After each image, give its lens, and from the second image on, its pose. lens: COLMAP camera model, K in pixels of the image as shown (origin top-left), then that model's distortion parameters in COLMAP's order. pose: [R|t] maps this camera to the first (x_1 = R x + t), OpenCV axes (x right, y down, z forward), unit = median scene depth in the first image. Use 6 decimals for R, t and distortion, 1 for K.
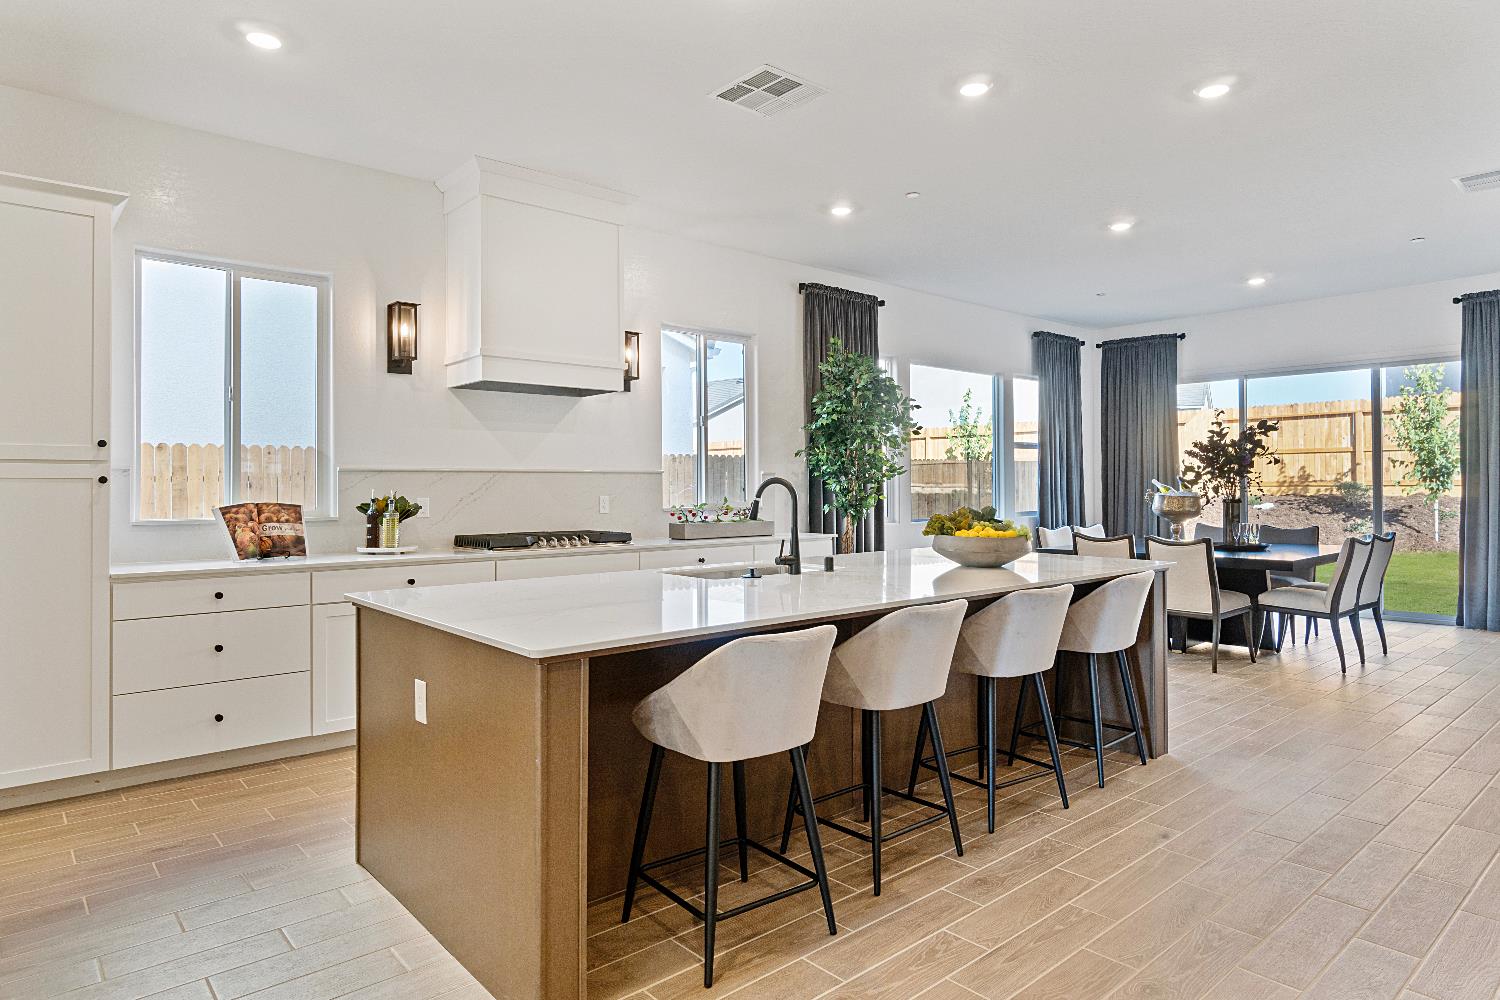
lens RADIAL K [[929.1, 0, 755.8], [0, 929.1, 486.7], [0, 0, 1]] dist [-0.002351, -0.000395]
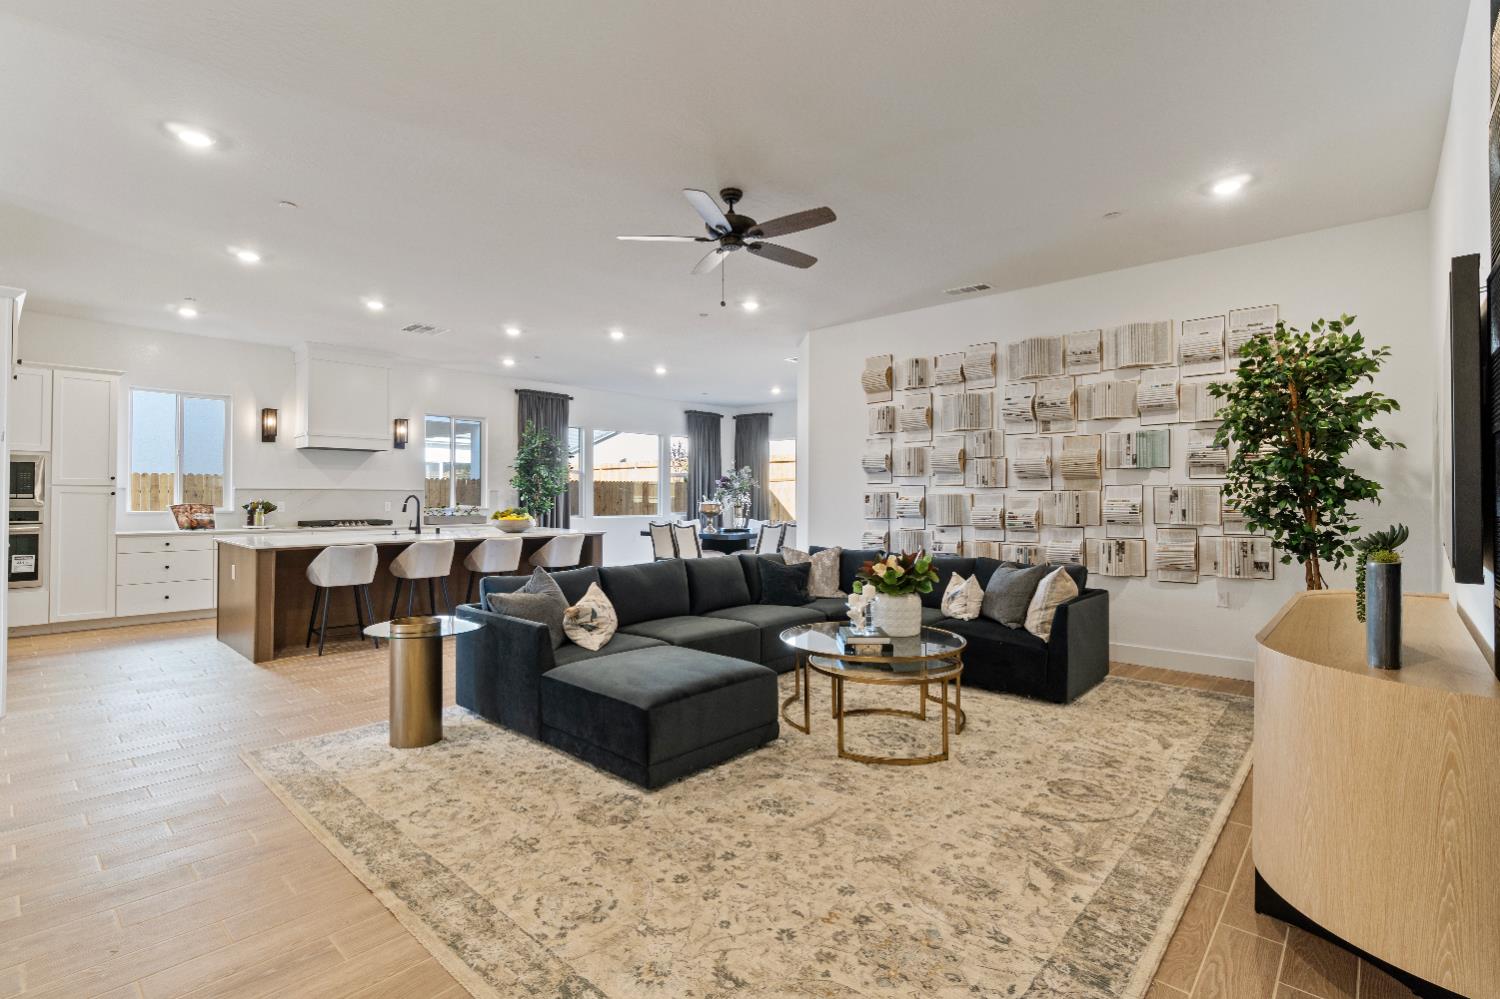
lens RADIAL K [[744.2, 0, 755.7], [0, 744.2, 492.5], [0, 0, 1]] dist [-0.001561, -0.000307]
pose [[0.994336, 0.008211, 0.105967, 0.534602], [-0.007622, 0.999953, -0.005957, -0.008244], [-0.106011, 0.005116, 0.994352, -0.780830]]
